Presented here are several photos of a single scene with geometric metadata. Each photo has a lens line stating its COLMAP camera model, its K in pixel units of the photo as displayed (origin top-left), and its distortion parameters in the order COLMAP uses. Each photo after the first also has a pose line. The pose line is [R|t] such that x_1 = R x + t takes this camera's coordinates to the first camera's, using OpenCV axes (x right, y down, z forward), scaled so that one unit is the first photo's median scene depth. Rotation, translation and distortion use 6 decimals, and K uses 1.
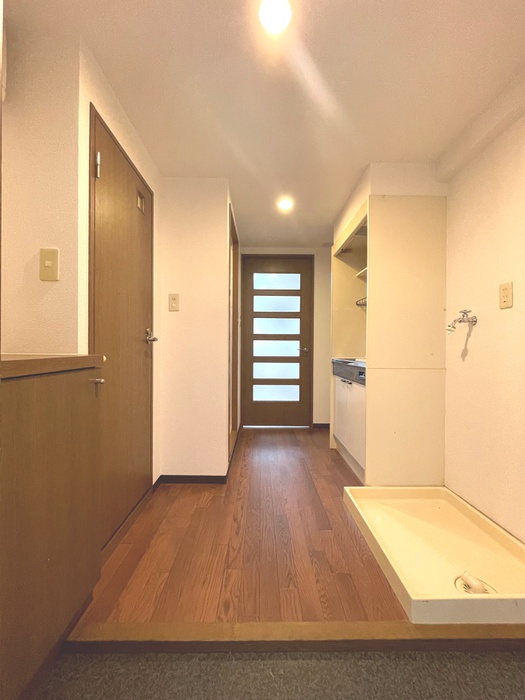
lens RADIAL K [[284.2, 0, 262.0], [0, 284.2, 348.8], [0, 0, 1]] dist [-0.004539, 0.000696]
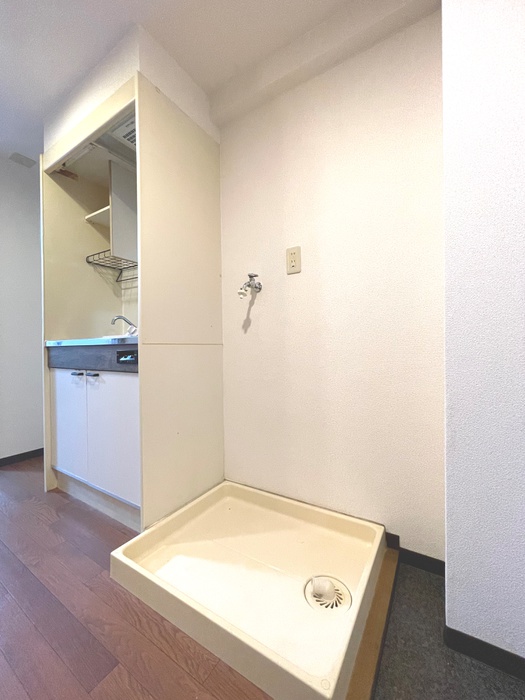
lens RADIAL K [[284.2, 0, 259.1], [0, 284.2, 348.8], [0, 0, 1]] dist [-0.004539, 0.000696]
pose [[0.545307, -0.017860, 0.838046, -0.017472], [0.018370, 0.999788, 0.009354, 0.079645], [-0.838035, 0.010294, 0.545519, 0.442676]]
